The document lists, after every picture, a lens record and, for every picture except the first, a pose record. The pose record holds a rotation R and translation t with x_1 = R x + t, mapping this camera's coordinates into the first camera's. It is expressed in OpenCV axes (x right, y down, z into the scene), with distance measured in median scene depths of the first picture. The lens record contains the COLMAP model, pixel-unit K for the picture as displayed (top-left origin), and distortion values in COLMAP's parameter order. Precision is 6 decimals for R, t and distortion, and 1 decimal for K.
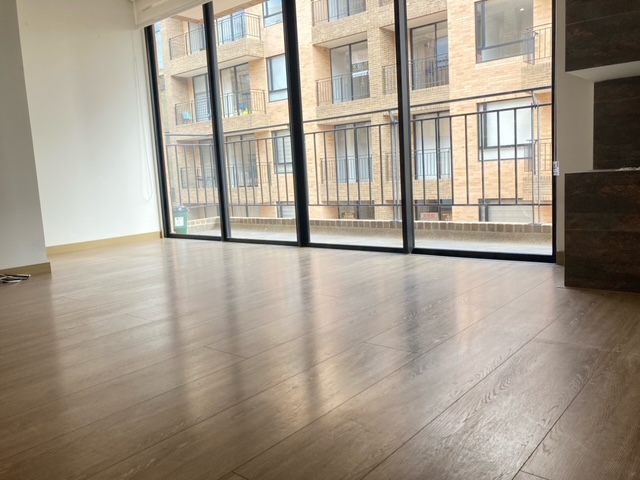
lens RADIAL K [[521.3, 0, 317.9], [0, 521.3, 237.7], [0, 0, 1]] dist [0.003381, -0.001765]
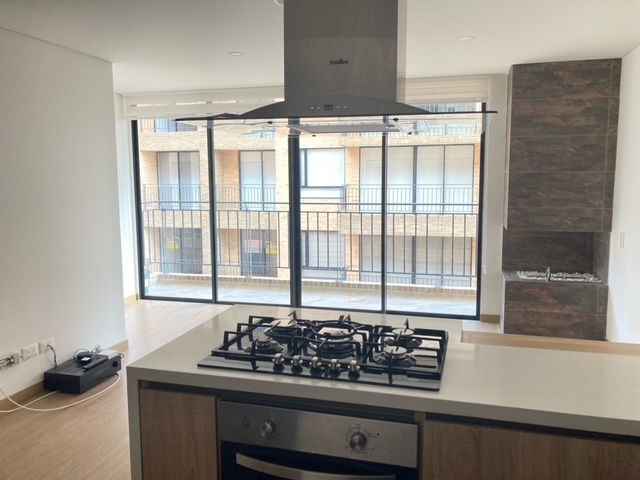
lens RADIAL K [[521.3, 0, 325.3], [0, 521.3, 238.5], [0, 0, 1]] dist [0.003381, -0.001765]
pose [[0.903257, 0.000074, 0.429100, -0.114106], [0.008430, 0.999804, -0.017918, -0.029766], [-0.429018, 0.019802, 0.903079, -0.055056]]
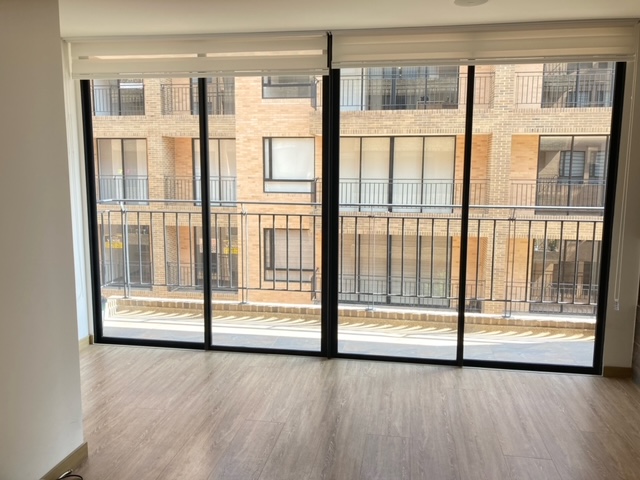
lens RADIAL K [[521.3, 0, 322.8], [0, 521.3, 241.2], [0, 0, 1]] dist [0.003381, -0.001765]
pose [[0.853634, -0.008601, 0.520802, -0.111725], [0.009306, 0.999956, 0.001261, -0.041108], [-0.520790, 0.003770, 0.853677, 0.042582]]
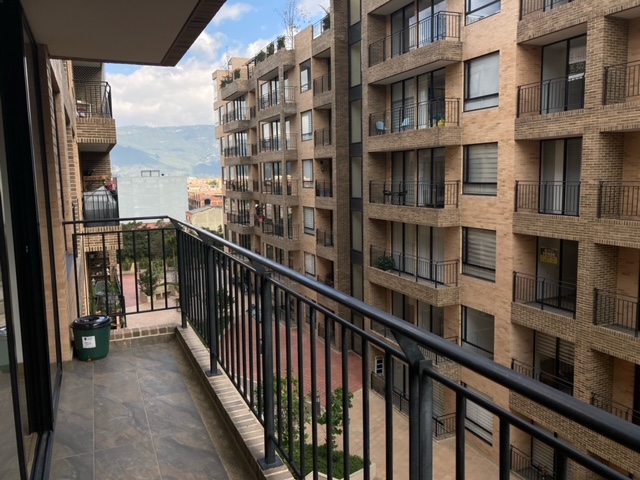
lens RADIAL K [[521.3, 0, 319.6], [0, 521.3, 237.9], [0, 0, 1]] dist [0.003381, -0.001765]
pose [[0.893737, 0.092698, -0.438909, 0.102375], [-0.086747, 0.995662, 0.033646, -0.067790], [0.440124, 0.008004, 0.897901, 0.133409]]
